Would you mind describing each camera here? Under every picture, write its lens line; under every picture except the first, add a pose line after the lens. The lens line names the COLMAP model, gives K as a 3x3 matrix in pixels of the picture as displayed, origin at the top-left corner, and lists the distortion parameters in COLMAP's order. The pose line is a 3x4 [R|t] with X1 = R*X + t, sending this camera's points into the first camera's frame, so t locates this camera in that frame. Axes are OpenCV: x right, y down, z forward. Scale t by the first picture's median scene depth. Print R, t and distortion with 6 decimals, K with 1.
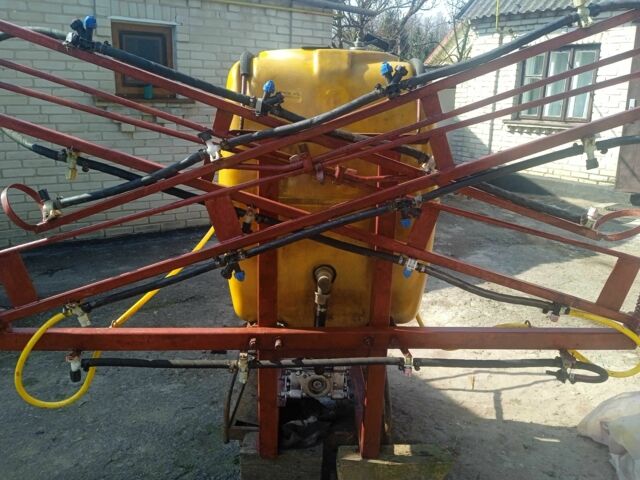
lens RADIAL K [[534.6, 0, 320.7], [0, 534.6, 244.0], [0, 0, 1]] dist [0.076050, -0.137871]
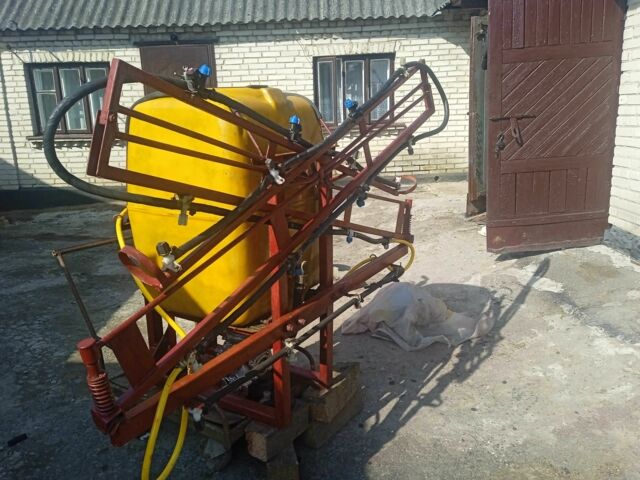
lens RADIAL K [[534.6, 0, 321.7], [0, 534.6, 238.9], [0, 0, 1]] dist [0.076050, -0.137871]
pose [[0.539418, -0.239962, 0.807122, -0.946498], [0.258043, 0.959524, 0.112815, -0.119613], [-0.801524, 0.147418, 0.579505, 0.171141]]
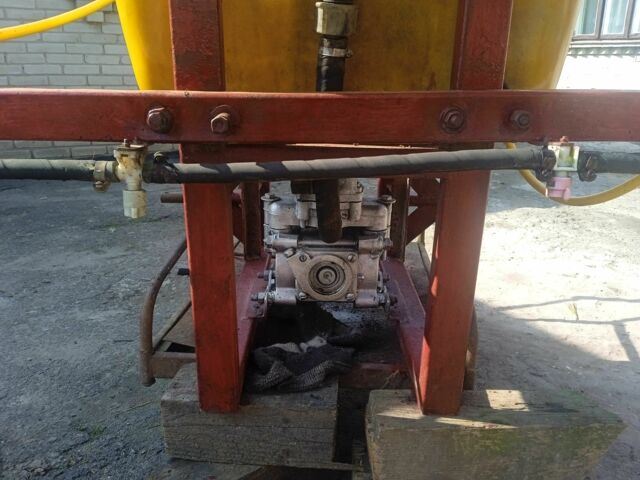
lens RADIAL K [[534.6, 0, 317.5], [0, 534.6, 246.3], [0, 0, 1]] dist [0.076050, -0.137871]
pose [[0.999205, -0.000518, -0.039872, 0.005627], [0.002265, 0.999039, 0.043780, 0.236989], [0.039811, -0.043836, 0.998245, 0.551612]]
